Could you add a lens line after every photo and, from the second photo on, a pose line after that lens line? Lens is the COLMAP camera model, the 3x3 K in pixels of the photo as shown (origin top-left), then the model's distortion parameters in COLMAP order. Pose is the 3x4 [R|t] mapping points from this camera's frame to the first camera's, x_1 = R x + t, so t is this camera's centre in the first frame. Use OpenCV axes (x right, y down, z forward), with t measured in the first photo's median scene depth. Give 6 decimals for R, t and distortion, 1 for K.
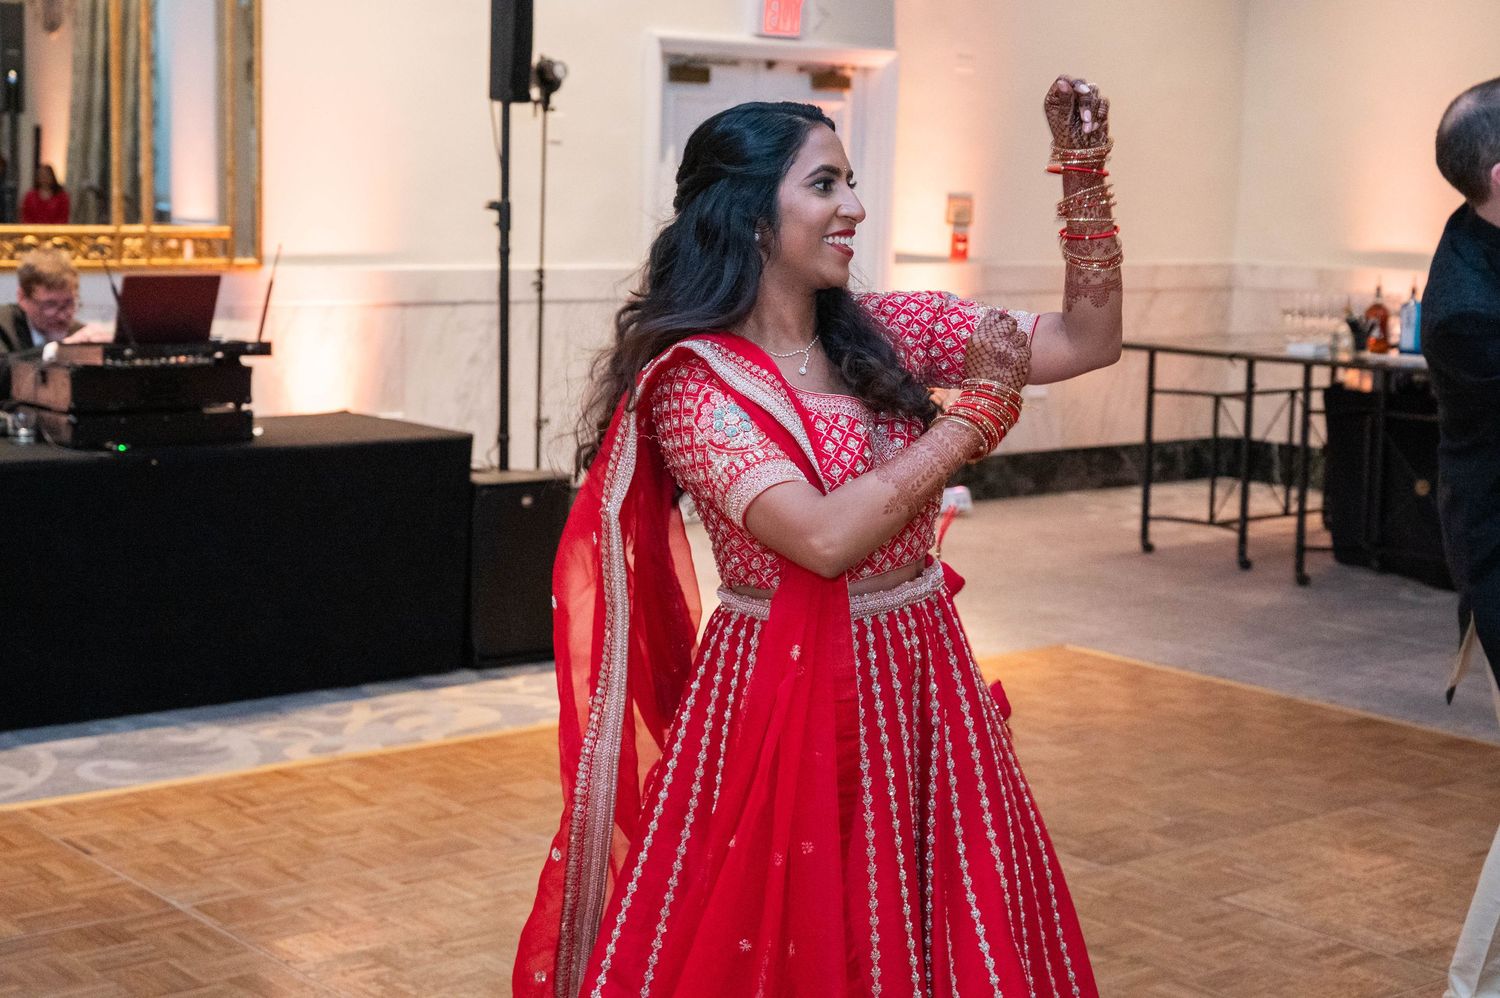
lens RADIAL K [[2352.4, 0, 754.8], [0, 2352.4, 501.2], [0, 0, 1]] dist [-0.044946, 0.000000]
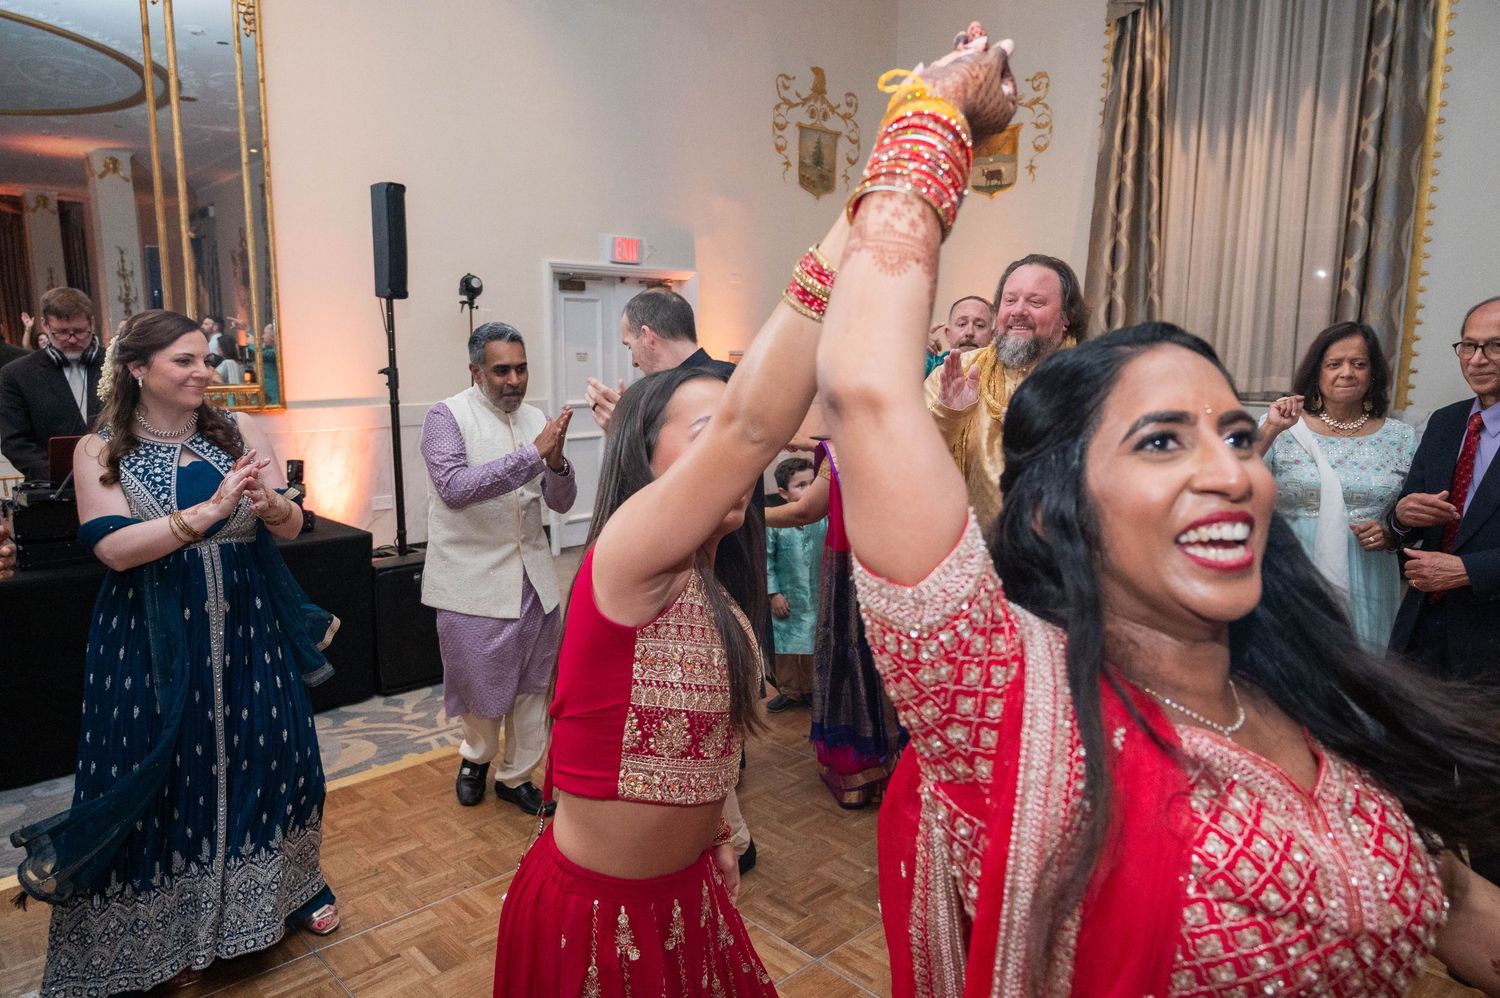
lens RADIAL K [[1002.1, 0, 736.2], [0, 1002.1, 494.9], [0, 0, 1]] dist [0.003610, 0.000162]
pose [[0.998114, -0.029988, 0.053572, 0.058540], [0.029215, 0.999458, 0.015148, -0.046941], [-0.053998, -0.013555, 0.998449, 0.331771]]
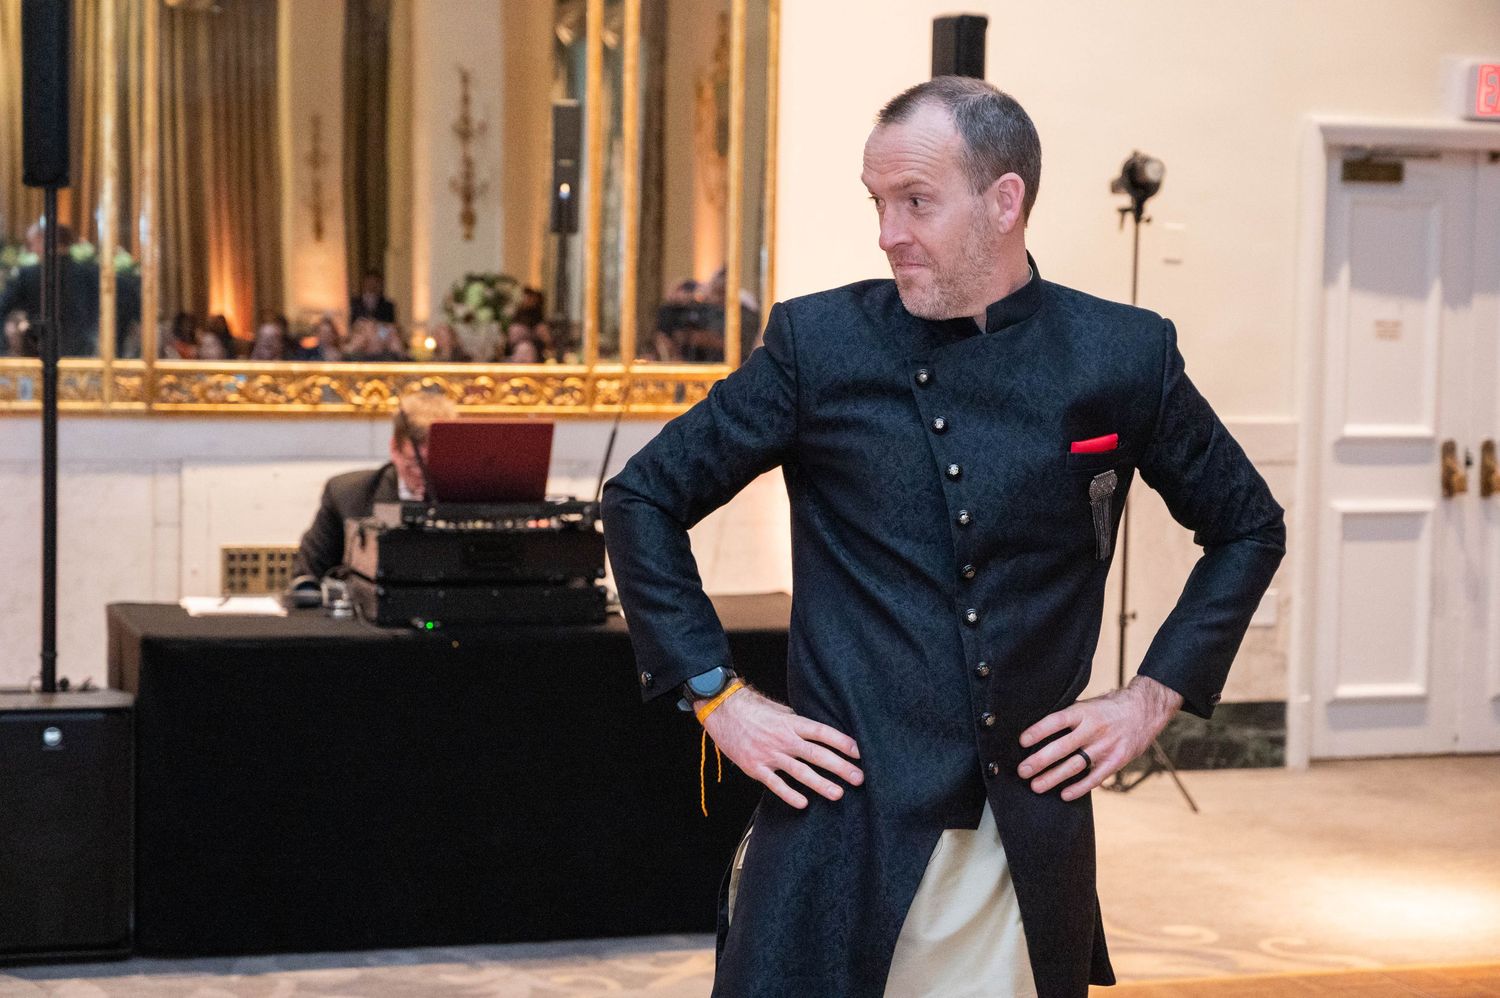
lens RADIAL K [[2980.5, 0, 747.9], [0, 2980.5, 498.9], [0, 0, 1]] dist [0.029734, 0.000000]
pose [[0.928956, 0.016853, -0.369806, 0.180367], [-0.044379, 0.996829, -0.066052, -0.001977], [0.367521, 0.077771, 0.926758, 0.036449]]
